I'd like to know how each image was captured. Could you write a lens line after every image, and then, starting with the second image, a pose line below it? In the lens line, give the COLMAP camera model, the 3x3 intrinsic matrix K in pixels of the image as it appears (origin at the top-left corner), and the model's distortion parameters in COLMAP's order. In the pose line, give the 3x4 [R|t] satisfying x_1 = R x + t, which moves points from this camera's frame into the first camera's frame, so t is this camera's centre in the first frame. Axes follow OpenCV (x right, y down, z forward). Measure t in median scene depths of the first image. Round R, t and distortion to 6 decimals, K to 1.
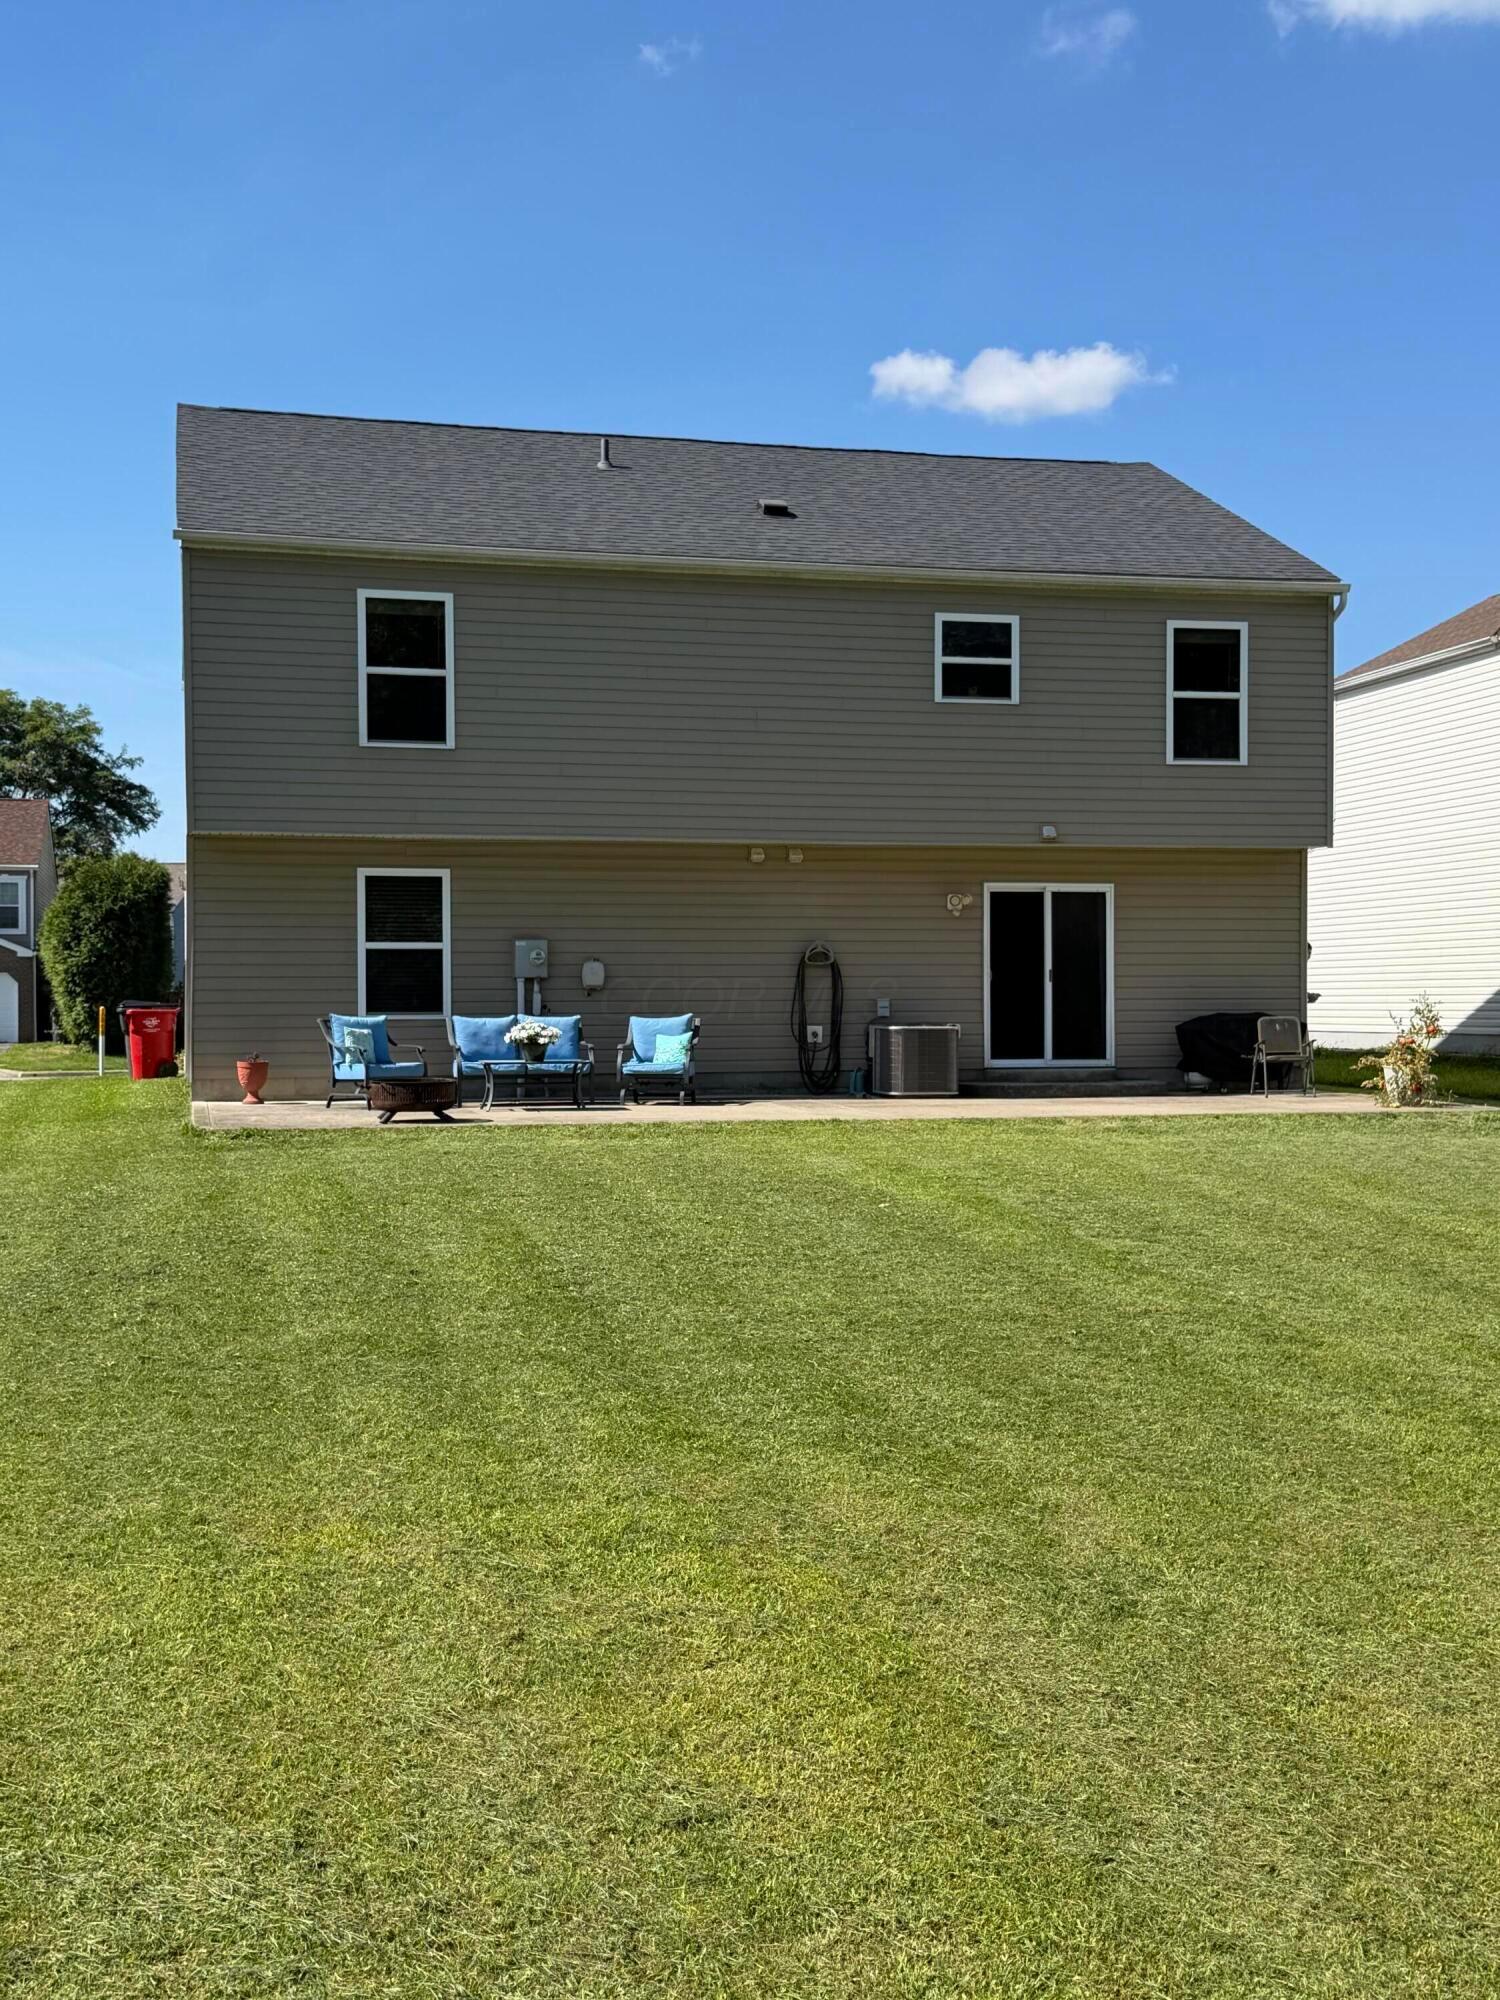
lens RADIAL K [[2283.0, 0, 750.0], [0, 2283.0, 1000.0], [0, 0, 1]] dist [0.169051, -0.000845]
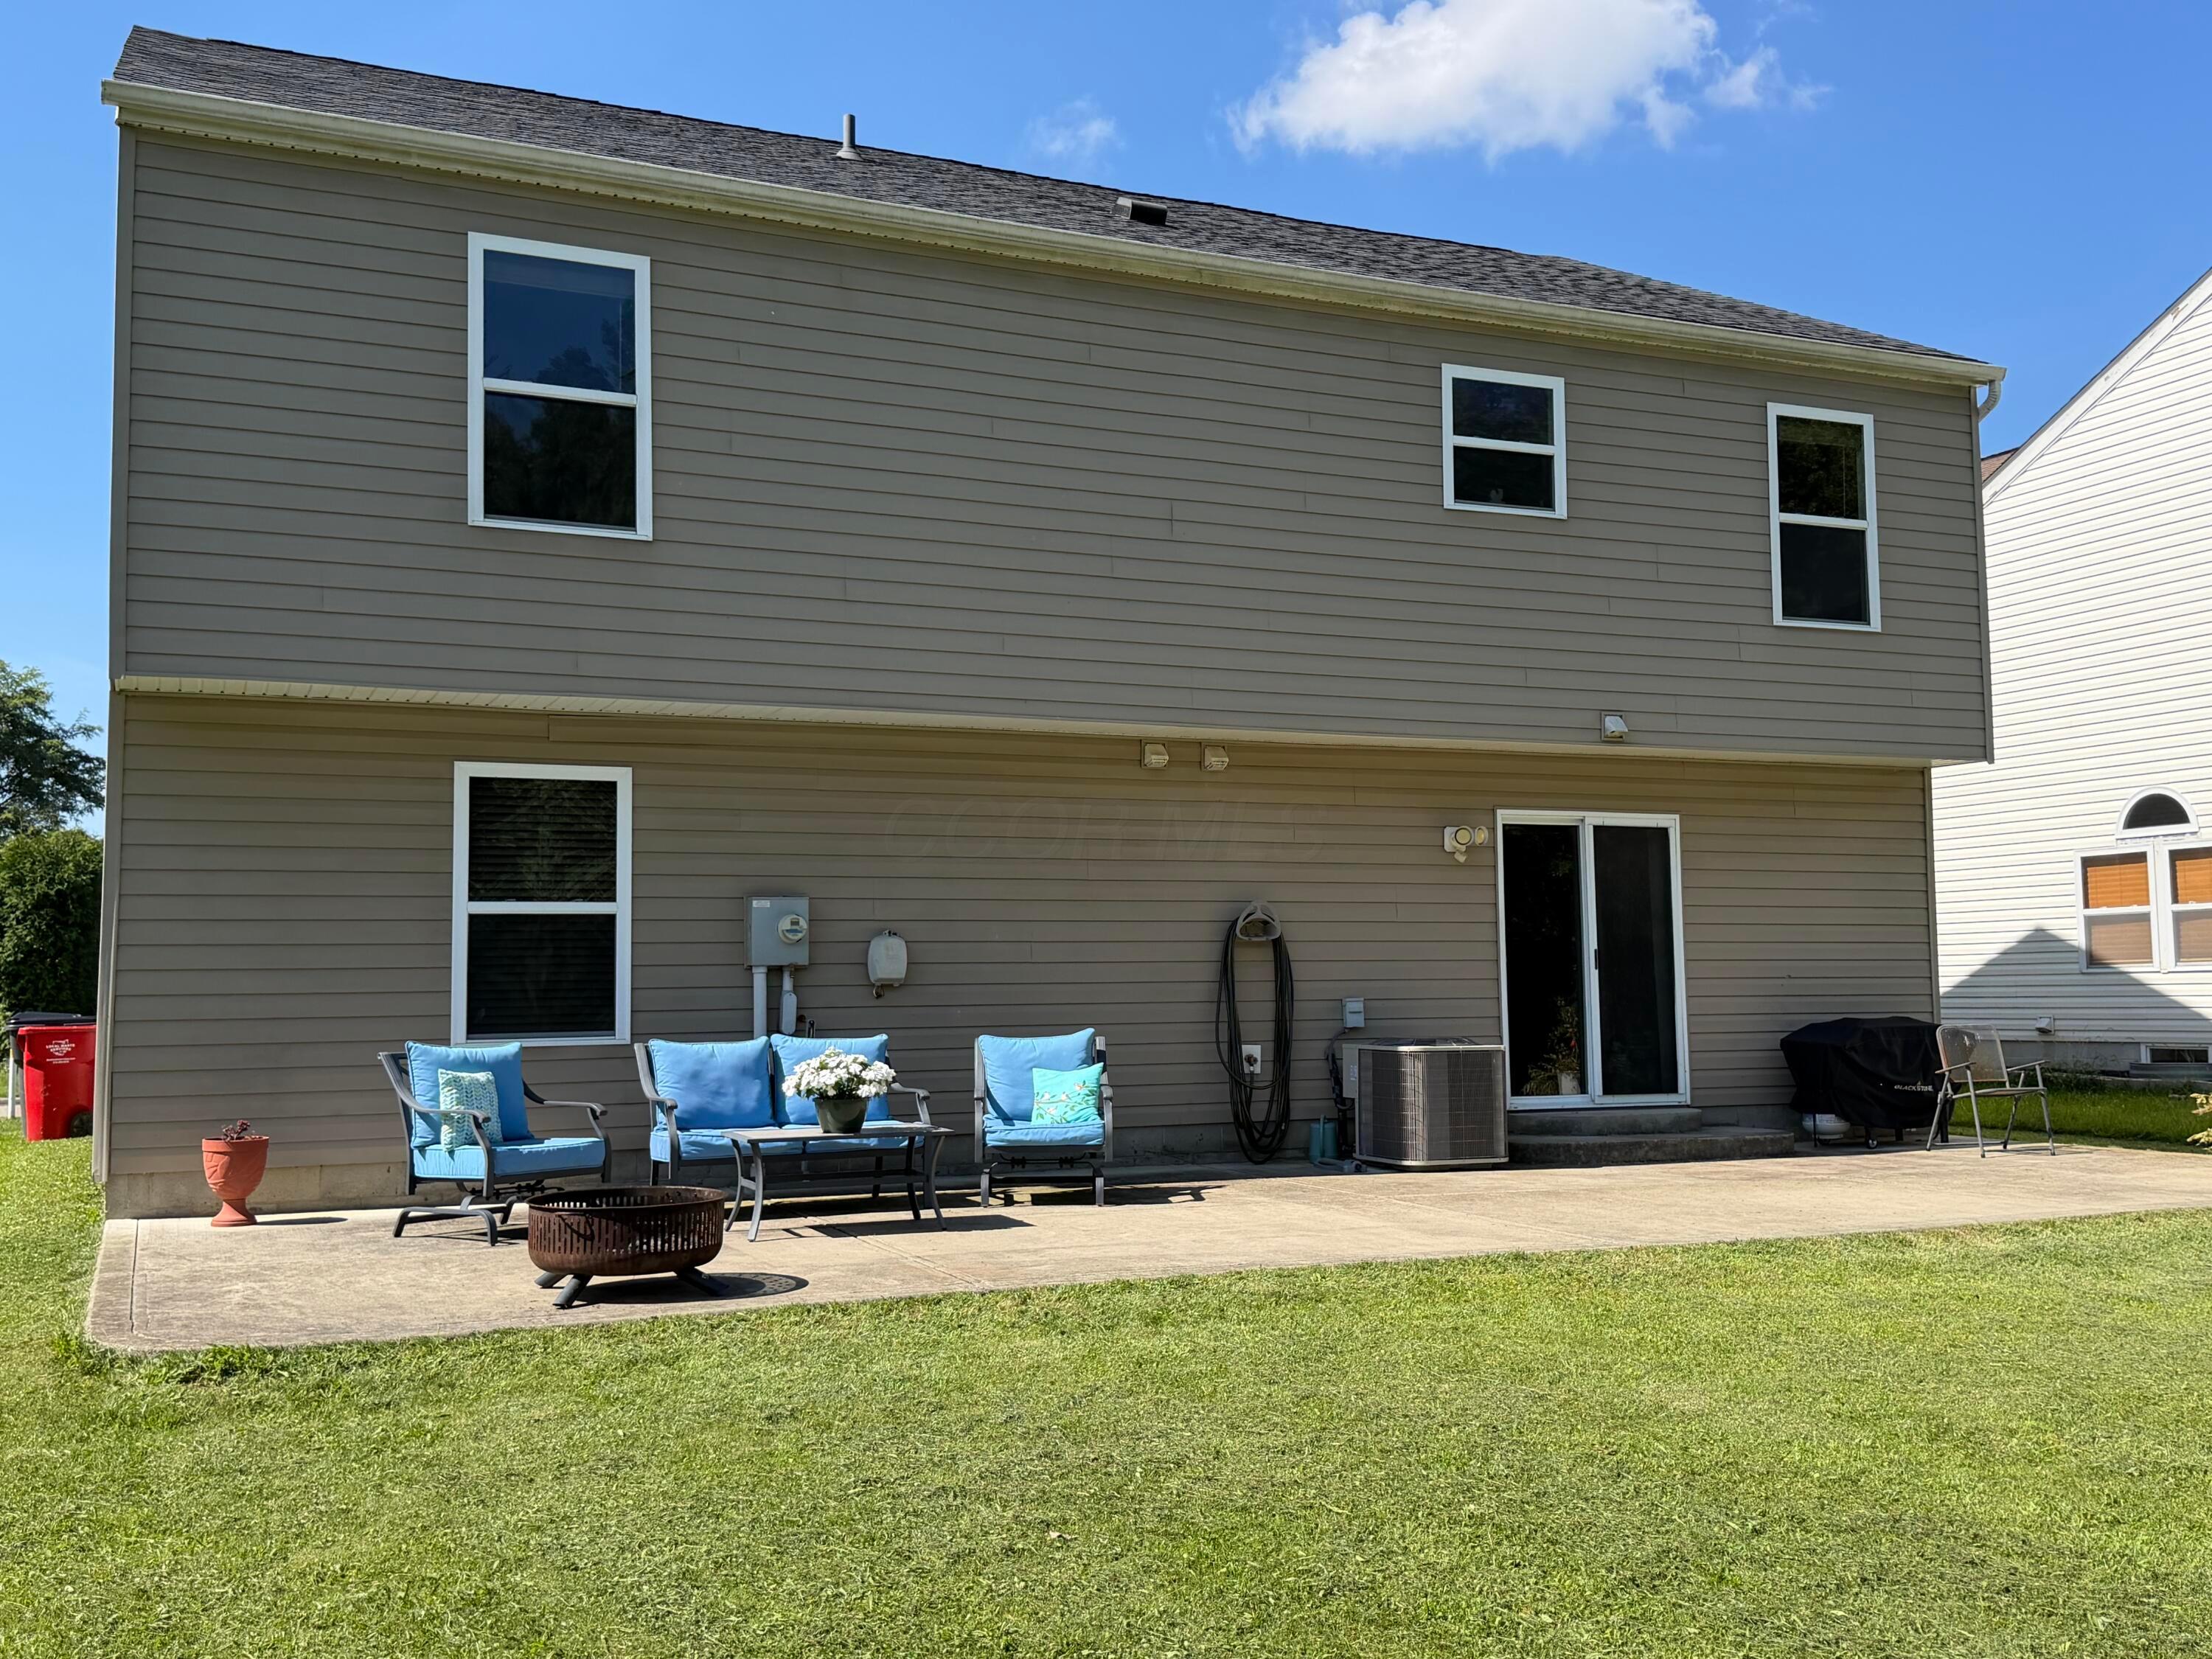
lens RADIAL K [[2149.8, 0, 1133.9], [0, 2149.8, 830.1], [0, 0, 1]] dist [0.184014, -0.356221]
pose [[0.984041, 0.005440, 0.177861, -0.103319], [0.008011, 0.997165, -0.074818, -0.002721], [-0.177764, 0.075049, 0.981207, 0.465289]]
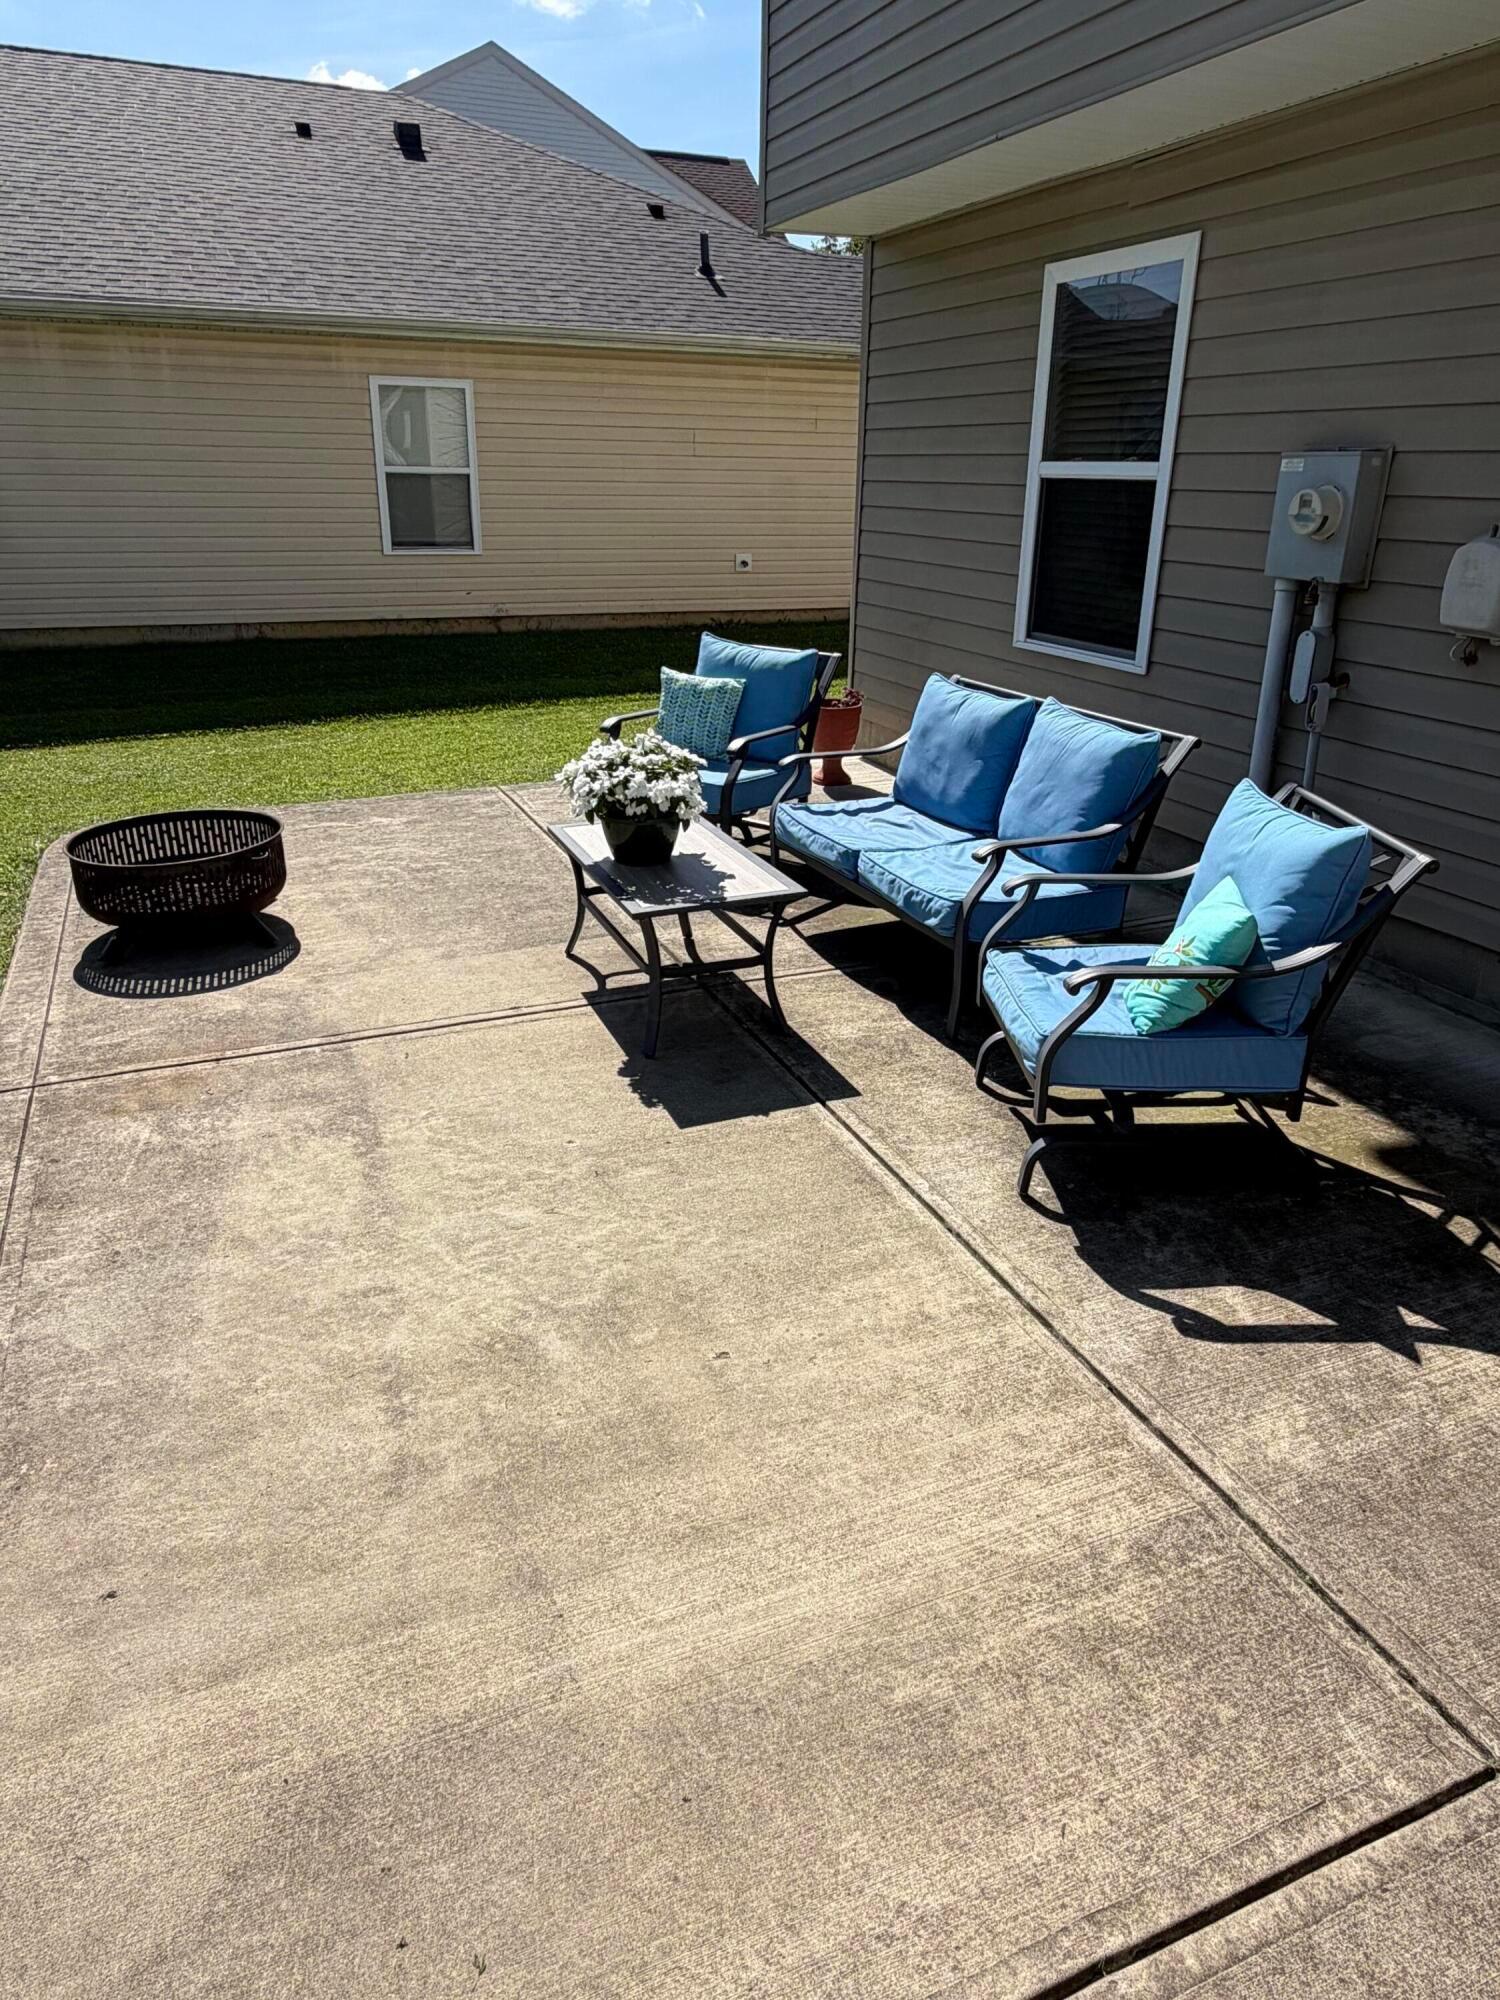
lens RADIAL K [[1286.9, 0, 750.0], [0, 1286.9, 1000.0], [0, 0, 1]] dist [-0.002842, -0.000642]
pose [[0.152621, 0.383670, -0.910771, 0.078202], [-0.008096, 0.922022, 0.387053, -0.024478], [0.988252, -0.051698, 0.143826, 0.885135]]
